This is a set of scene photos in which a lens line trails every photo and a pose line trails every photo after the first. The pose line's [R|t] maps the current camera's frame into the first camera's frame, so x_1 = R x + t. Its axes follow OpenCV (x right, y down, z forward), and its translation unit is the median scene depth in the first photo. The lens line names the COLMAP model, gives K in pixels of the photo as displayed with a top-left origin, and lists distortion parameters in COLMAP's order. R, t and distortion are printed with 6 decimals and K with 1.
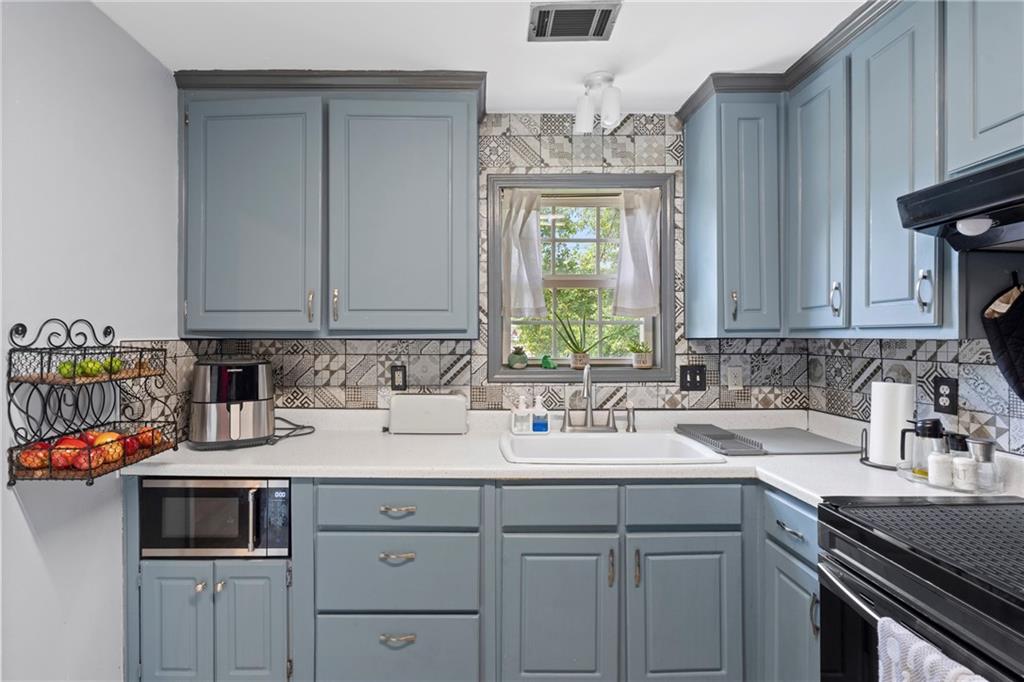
lens RADIAL K [[475.4, 0, 508.1], [0, 475.4, 339.2], [0, 0, 1]] dist [-0.007719, 0.000013]
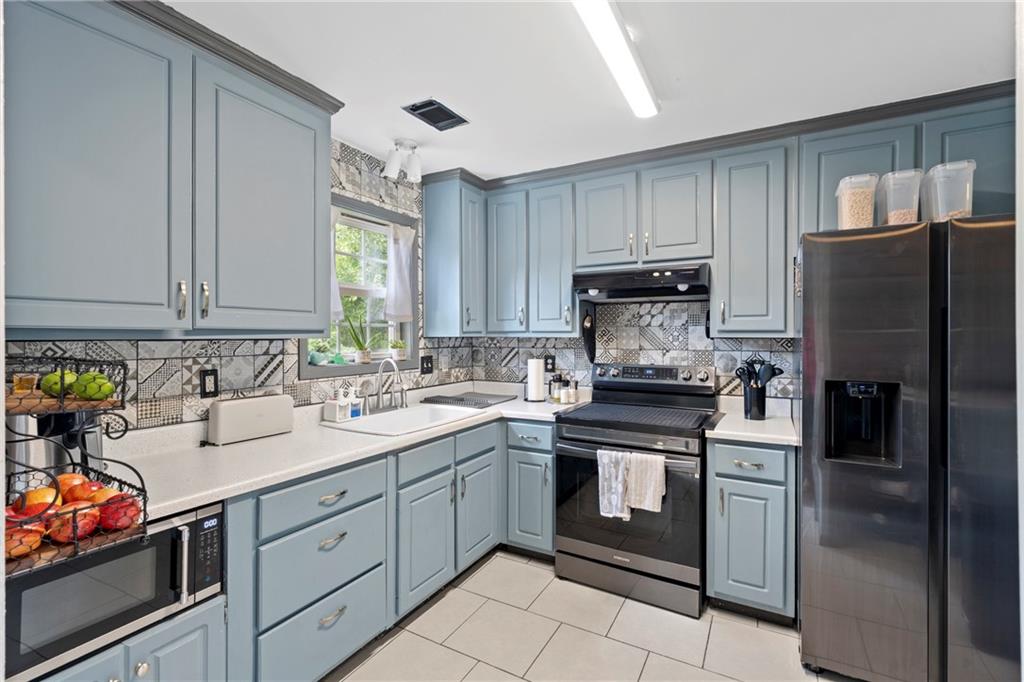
lens RADIAL K [[475.4, 0, 503.5], [0, 475.4, 335.8], [0, 0, 1]] dist [-0.007719, 0.000013]
pose [[0.490265, -0.001062, 0.871573, -0.748243], [0.004124, 0.999991, -0.001101, -0.003743], [-0.871563, 0.004134, 0.490265, 0.097669]]
